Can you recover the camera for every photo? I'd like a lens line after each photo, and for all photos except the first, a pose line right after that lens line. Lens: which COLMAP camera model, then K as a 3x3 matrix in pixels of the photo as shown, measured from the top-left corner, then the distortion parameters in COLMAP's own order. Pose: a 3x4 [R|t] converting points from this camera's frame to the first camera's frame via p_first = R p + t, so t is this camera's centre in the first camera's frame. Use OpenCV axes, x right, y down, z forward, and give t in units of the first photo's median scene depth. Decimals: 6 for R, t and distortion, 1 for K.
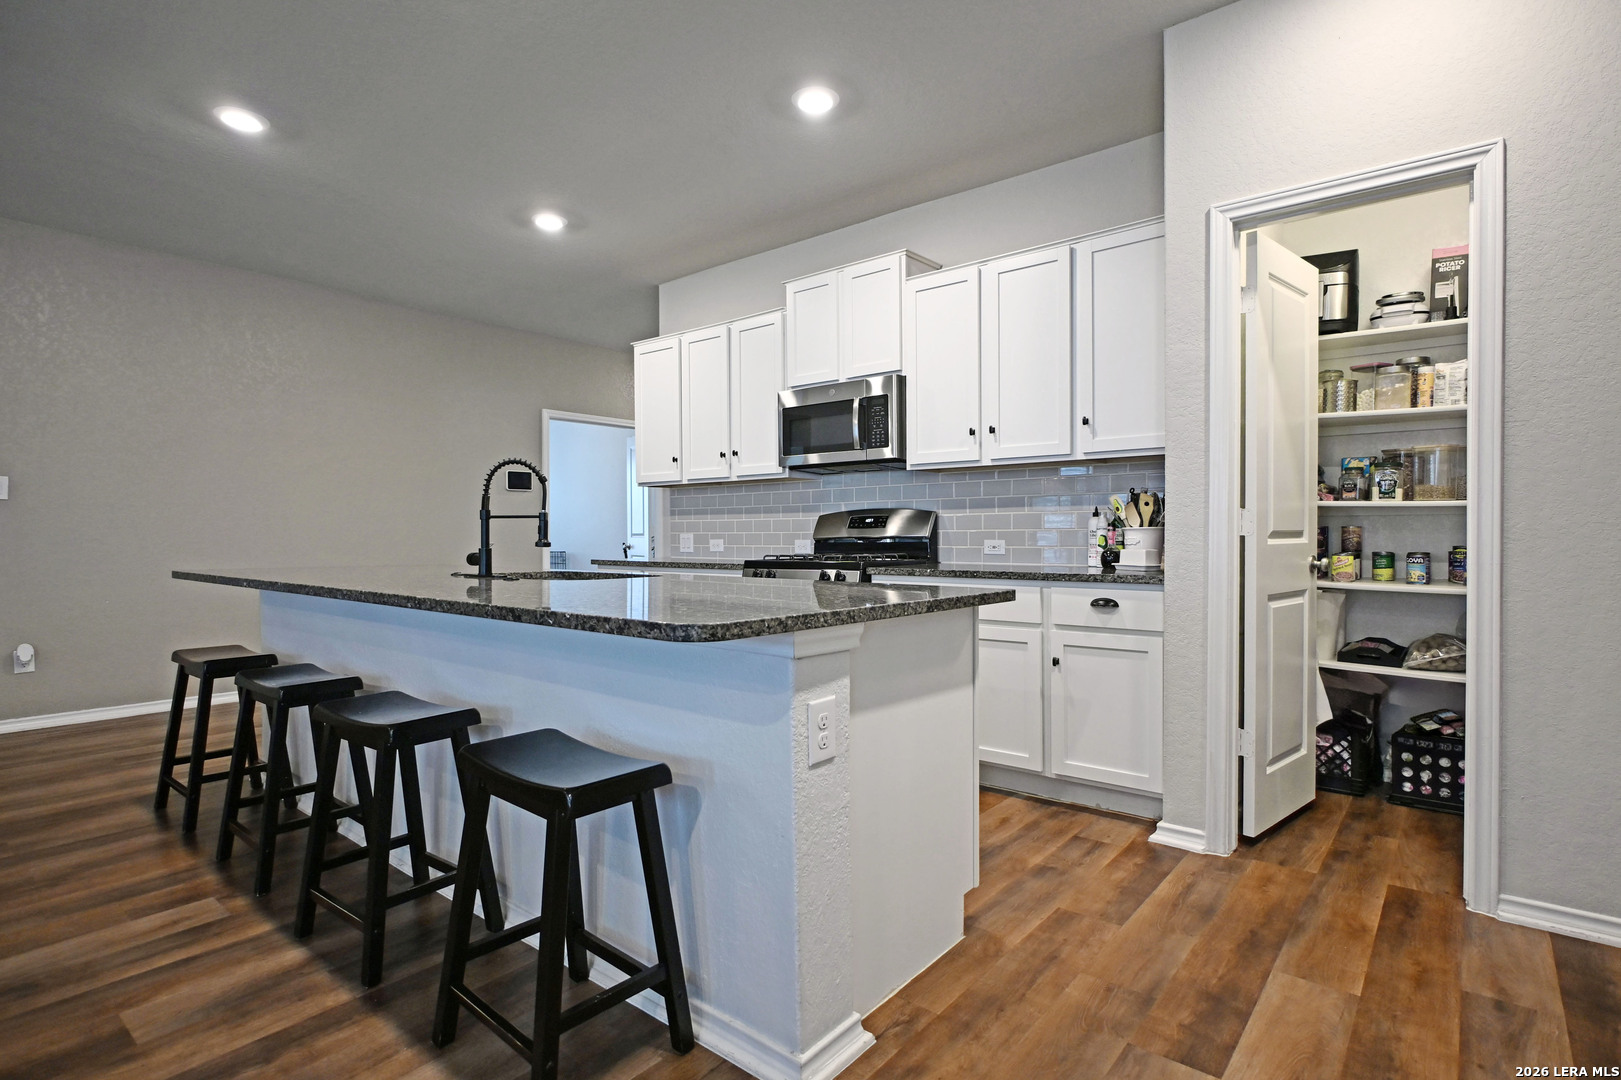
lens RADIAL K [[819.0, 0, 791.1], [0, 819.0, 543.8], [0, 0, 1]] dist [-0.008298, 0.003300]
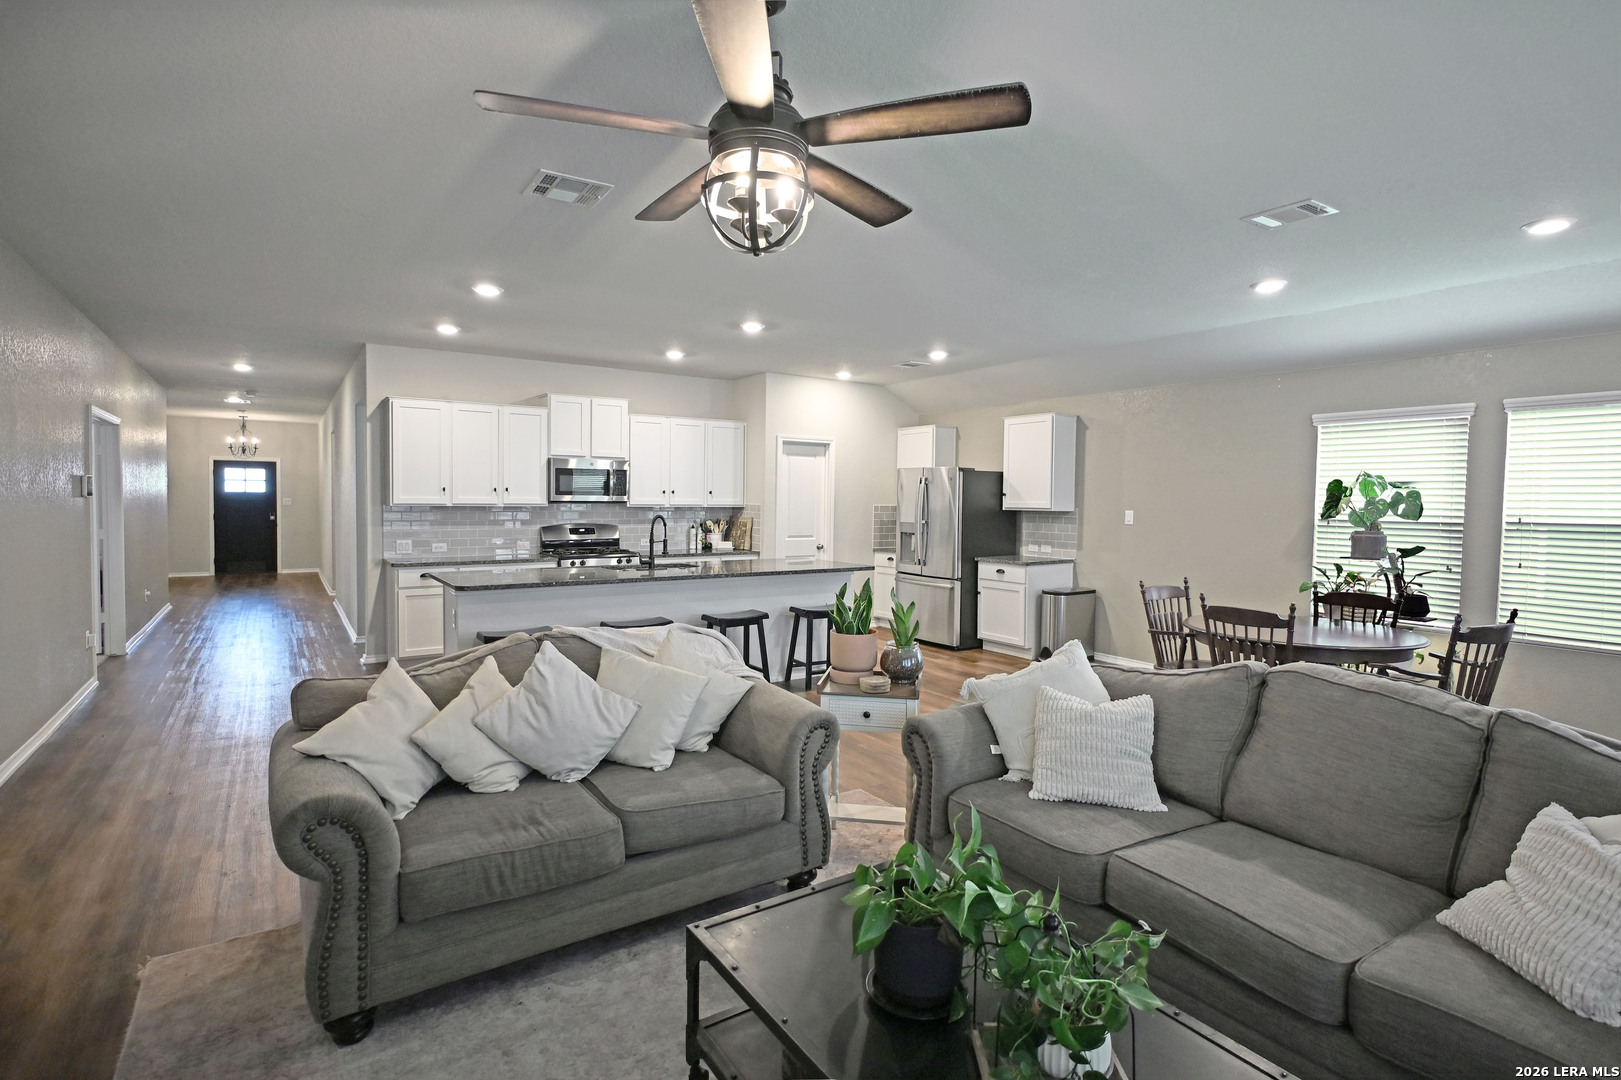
lens RADIAL K [[819.0, 0, 857.6], [0, 819.0, 525.7], [0, 0, 1]] dist [-0.008298, 0.003300]
pose [[0.218390, -0.026281, 0.975508, -1.716121], [-0.001828, 0.999625, 0.027340, -0.099220], [-0.975860, -0.007754, 0.218260, -0.003478]]
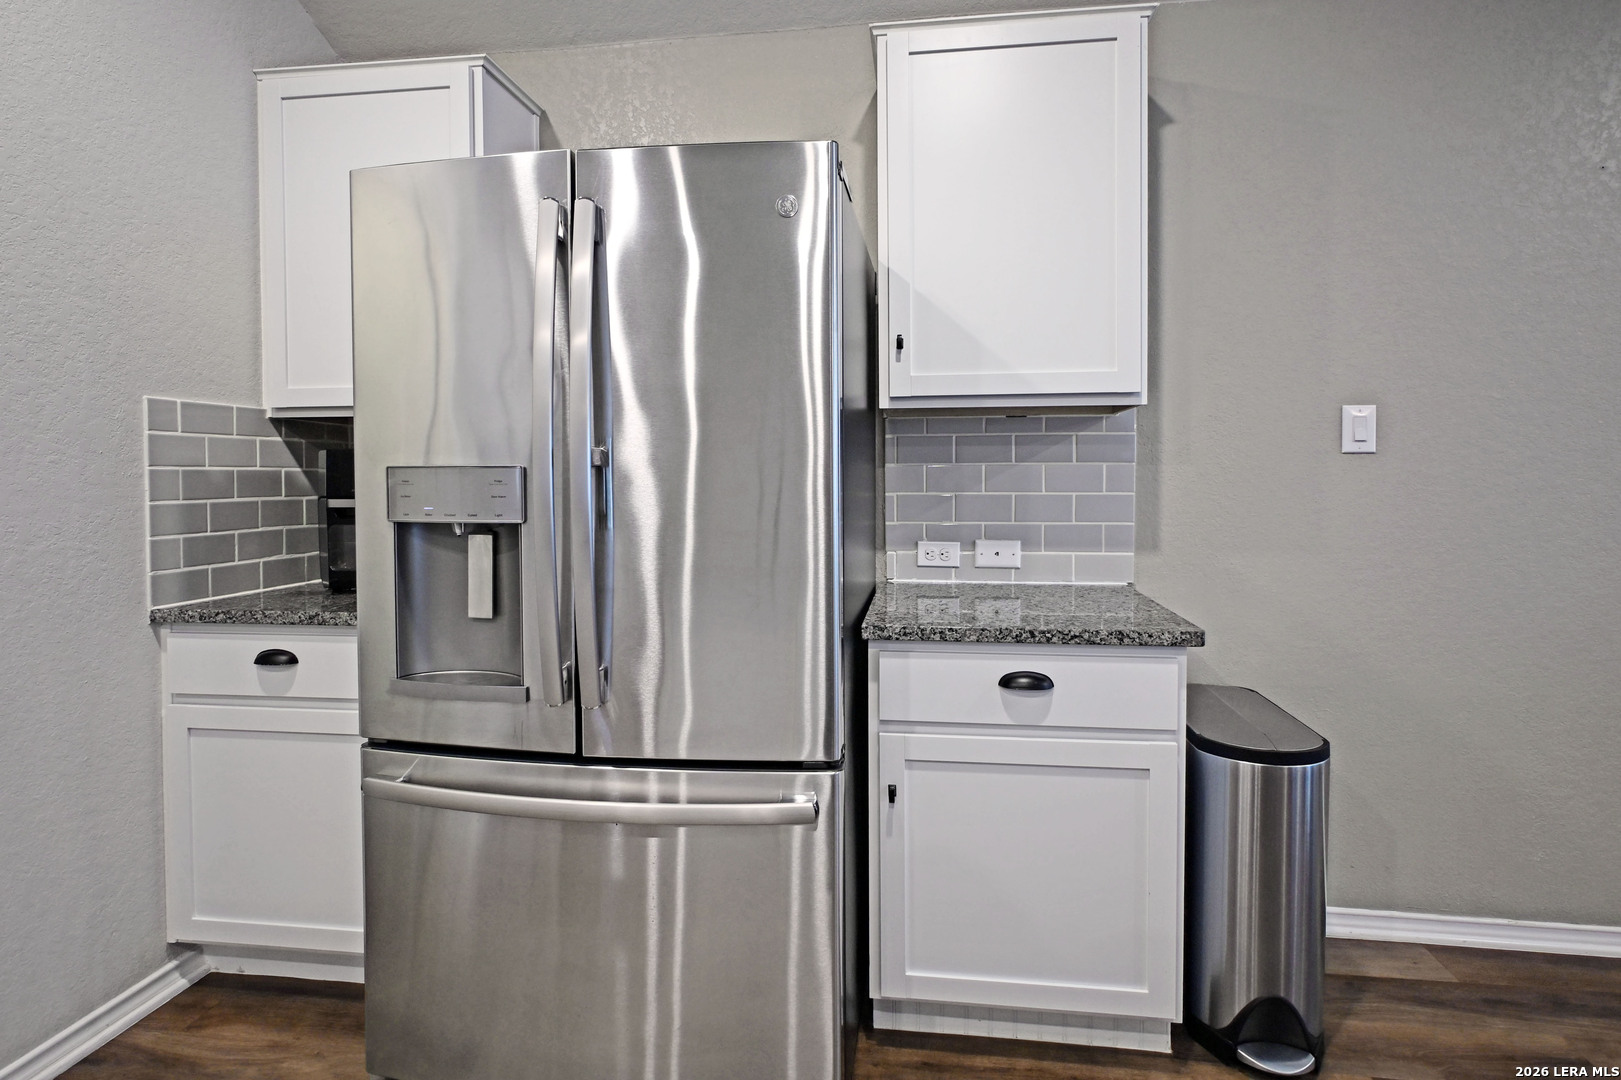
lens RADIAL K [[819.0, 0, 819.2], [0, 819.0, 497.5], [0, 0, 1]] dist [-0.008298, 0.003300]
pose [[-0.542068, -0.012084, 0.840248, 0.001191], [0.016297, 0.999557, 0.024889, -0.041104], [-0.840177, 0.027185, -0.541631, 0.399700]]
